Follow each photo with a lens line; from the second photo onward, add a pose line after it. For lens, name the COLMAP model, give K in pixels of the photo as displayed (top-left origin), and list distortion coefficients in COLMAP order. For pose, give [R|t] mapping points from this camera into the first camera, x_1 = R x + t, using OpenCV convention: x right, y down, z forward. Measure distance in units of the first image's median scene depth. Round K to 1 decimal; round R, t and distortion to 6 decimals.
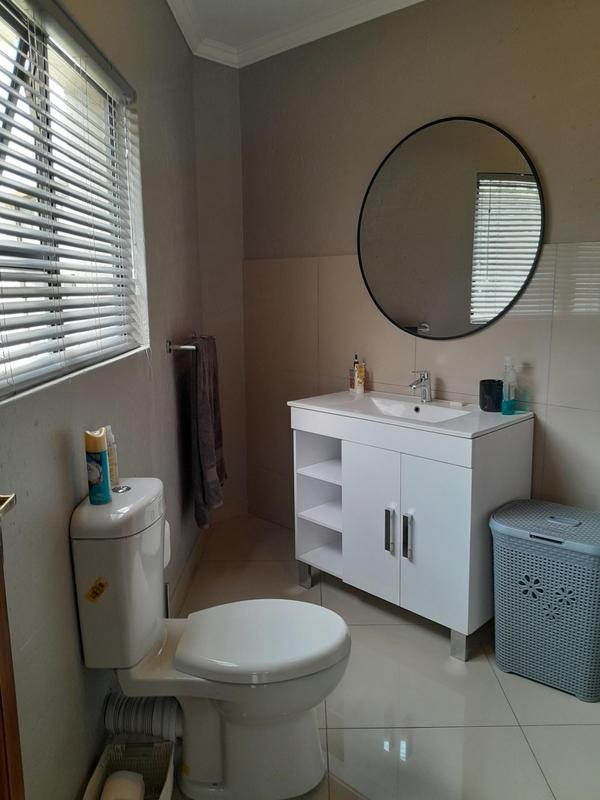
lens RADIAL K [[598.4, 0, 303.6], [0, 598.4, 397.9], [0, 0, 1]] dist [0.092217, -0.217347]
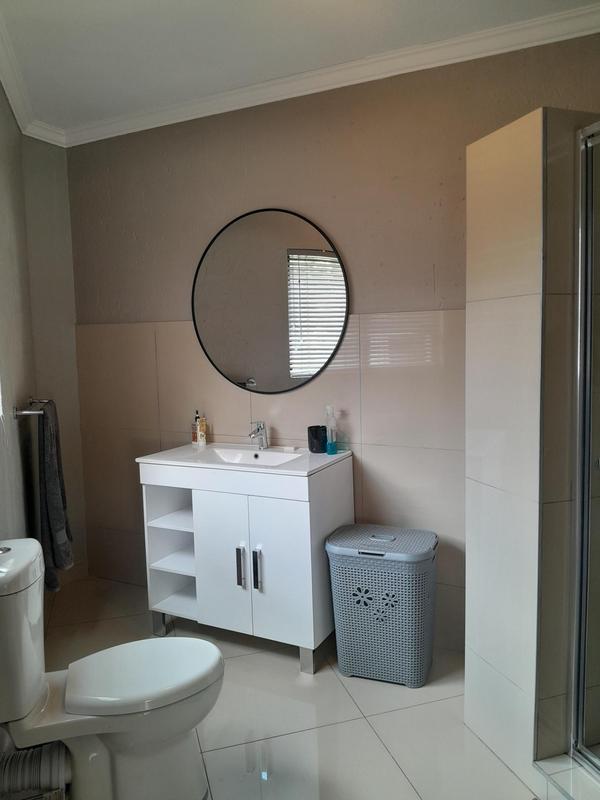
lens RADIAL K [[622.8, 0, 300.0], [0, 622.8, 400.0], [0, 0, 1]] dist [0.008372, -0.047671]
pose [[0.950386, -0.047985, 0.307350, -0.088826], [0.073519, 0.994689, -0.072039, 0.004671], [-0.302261, 0.091061, 0.948866, -0.147015]]
